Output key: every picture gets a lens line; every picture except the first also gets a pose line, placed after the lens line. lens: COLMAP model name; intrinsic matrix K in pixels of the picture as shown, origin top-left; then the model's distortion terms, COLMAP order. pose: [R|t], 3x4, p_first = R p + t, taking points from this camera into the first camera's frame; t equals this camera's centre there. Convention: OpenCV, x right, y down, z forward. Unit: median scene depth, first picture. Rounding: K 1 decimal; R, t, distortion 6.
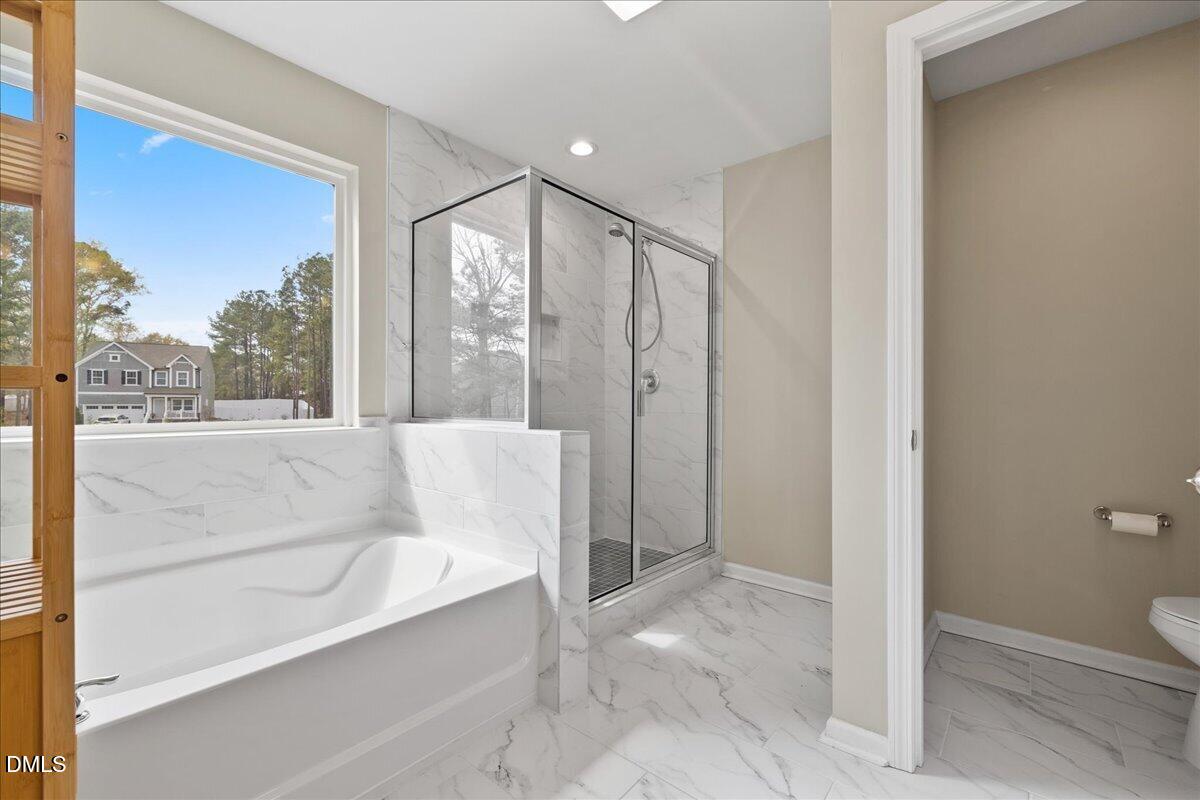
lens RADIAL K [[506.8, 0, 590.7], [0, 506.8, 401.0], [0, 0, 1]] dist [0.000005, 0.000246]
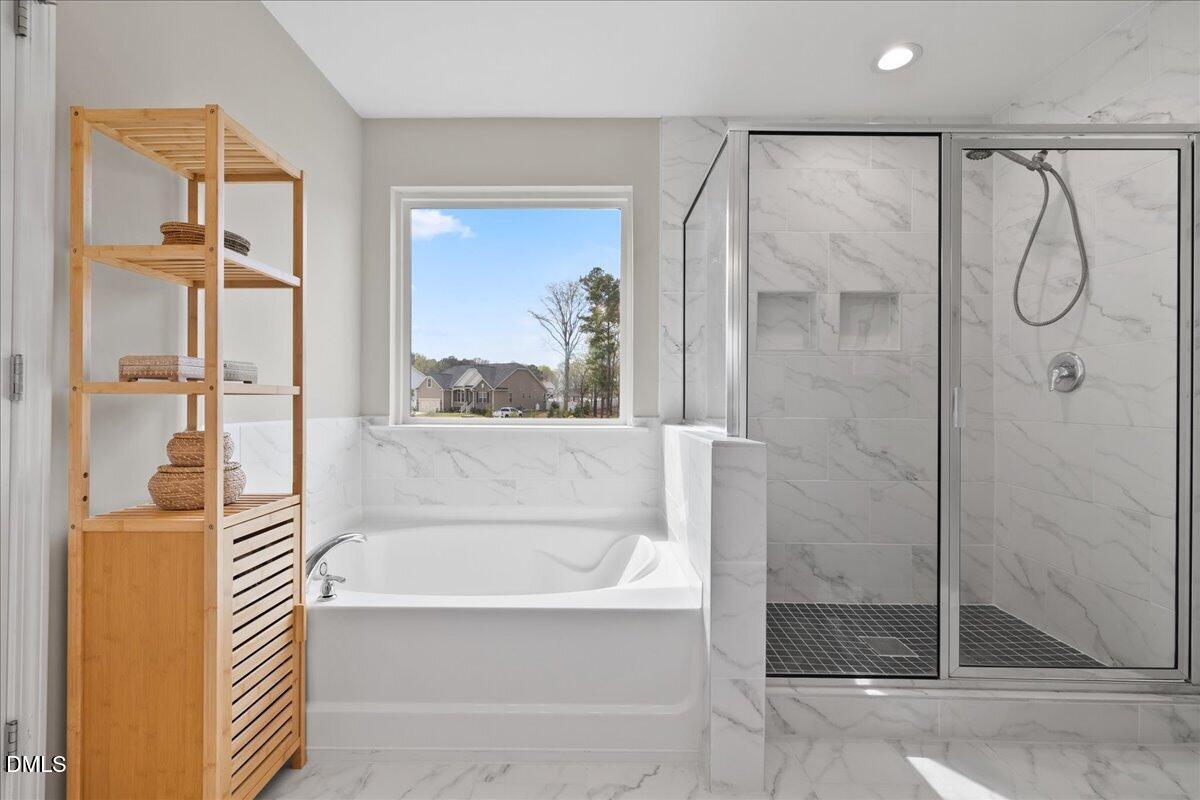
lens RADIAL K [[506.8, 0, 595.0], [0, 506.8, 398.6], [0, 0, 1]] dist [0.000005, 0.000246]
pose [[0.648337, -0.003182, -0.761347, 0.291522], [-0.003225, 0.999971, -0.006925, -0.000422], [0.761347, 0.006945, 0.648308, 0.225446]]
